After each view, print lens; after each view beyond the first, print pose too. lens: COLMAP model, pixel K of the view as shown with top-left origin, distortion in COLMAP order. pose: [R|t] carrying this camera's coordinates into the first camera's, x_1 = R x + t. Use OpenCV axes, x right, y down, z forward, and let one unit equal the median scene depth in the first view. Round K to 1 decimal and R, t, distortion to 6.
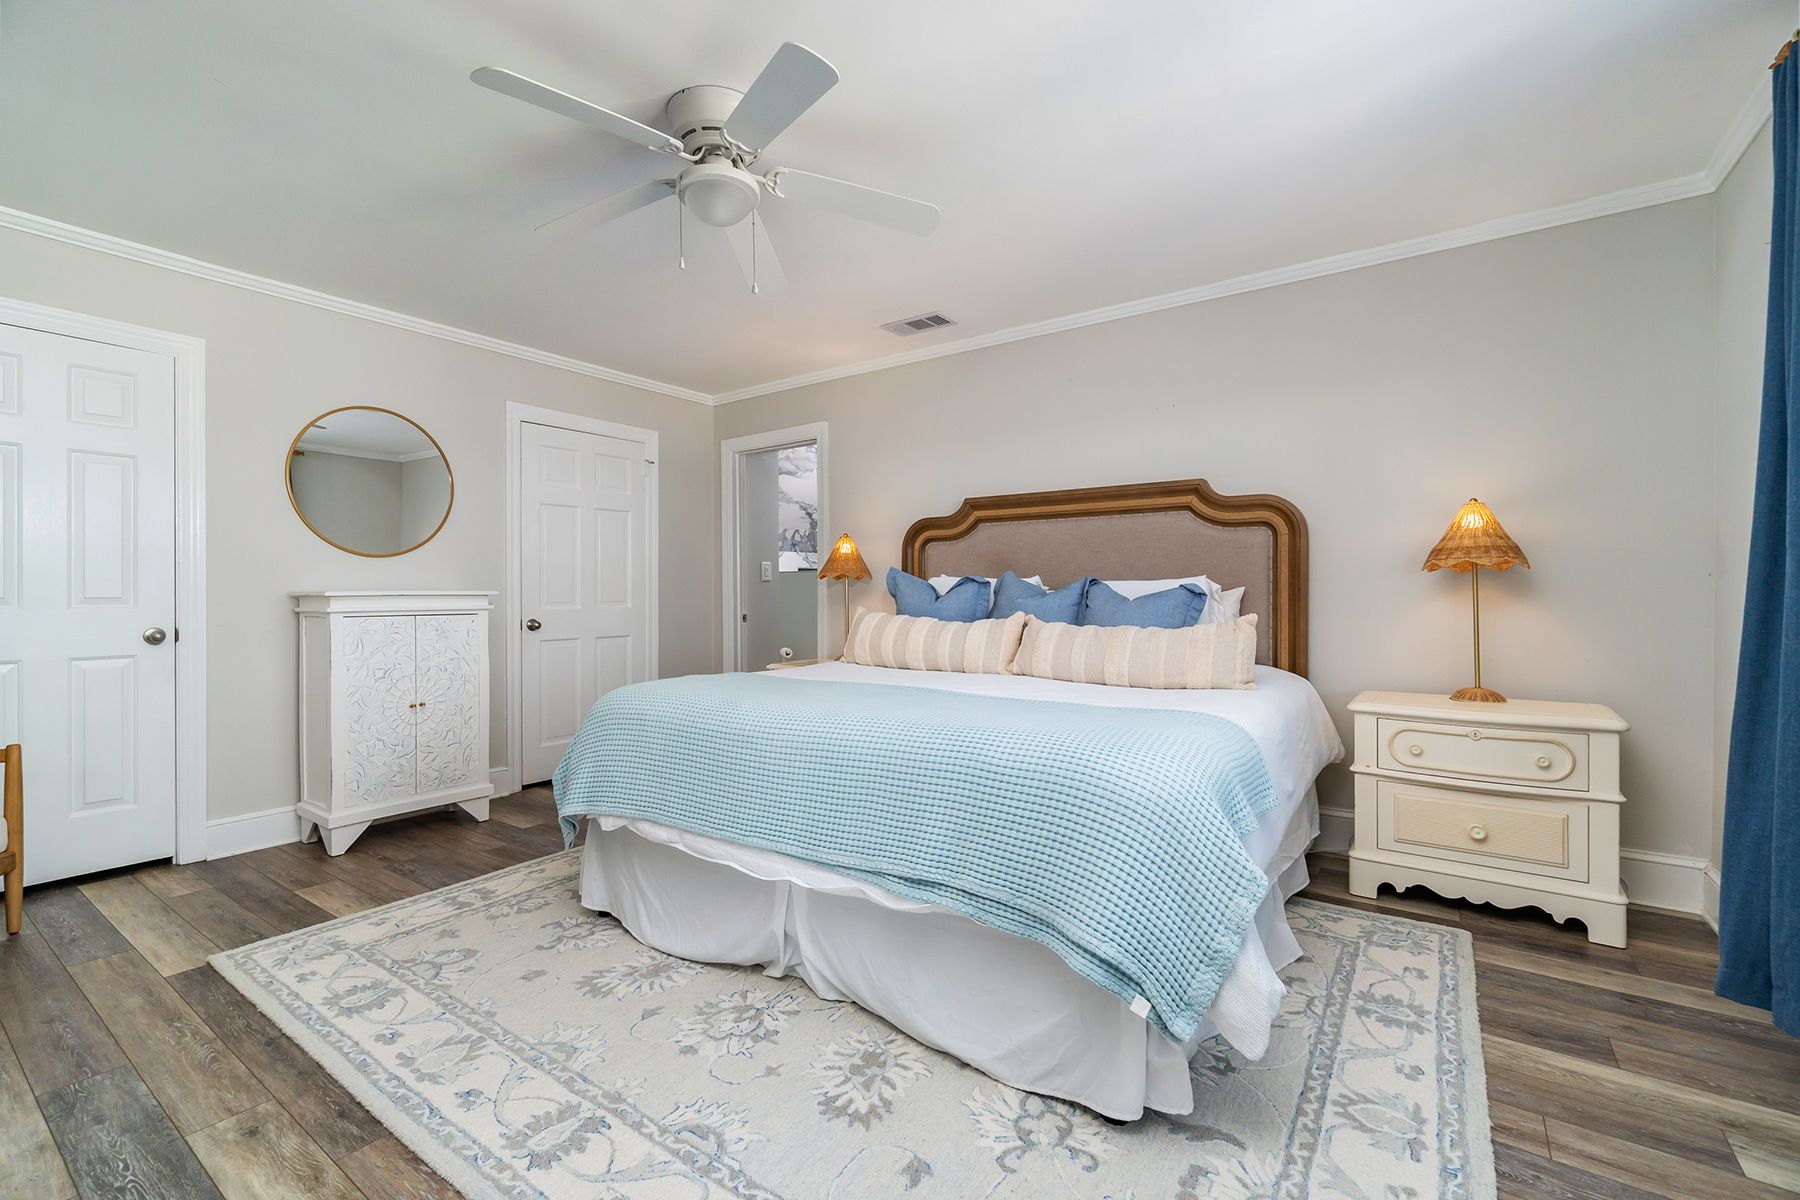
lens RADIAL K [[798.8, 0, 900.0], [0, 798.8, 600.0], [0, 0, 1]] dist [-0.001379, 0.000261]
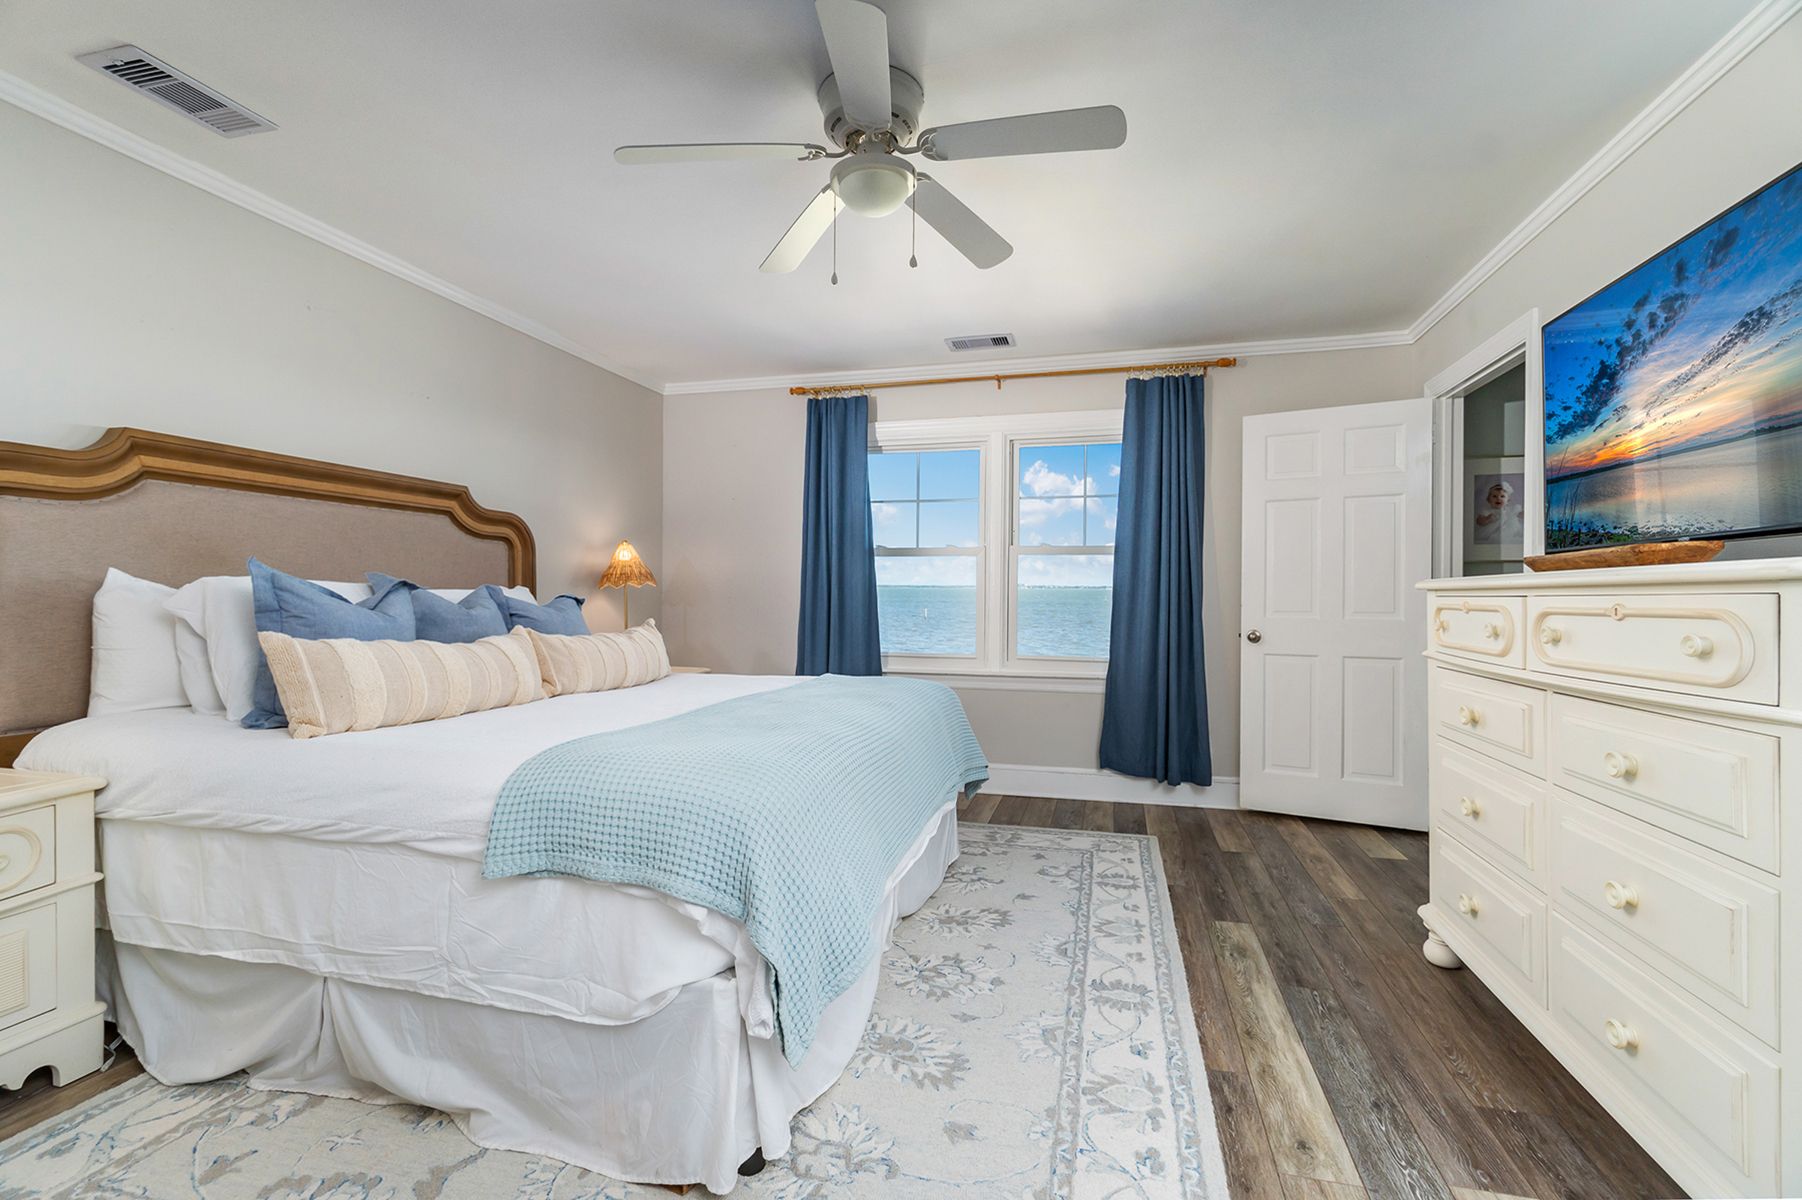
lens RADIAL K [[799.7, 0, 901.0], [0, 799.7, 600.0], [0, 0, 1]] dist [-0.001379, 0.000261]
pose [[-0.368606, -0.000355, 0.929586, -1.467034], [0.005868, 0.999979, 0.002708, -0.023760], [-0.929567, 0.006453, -0.368596, 1.726983]]
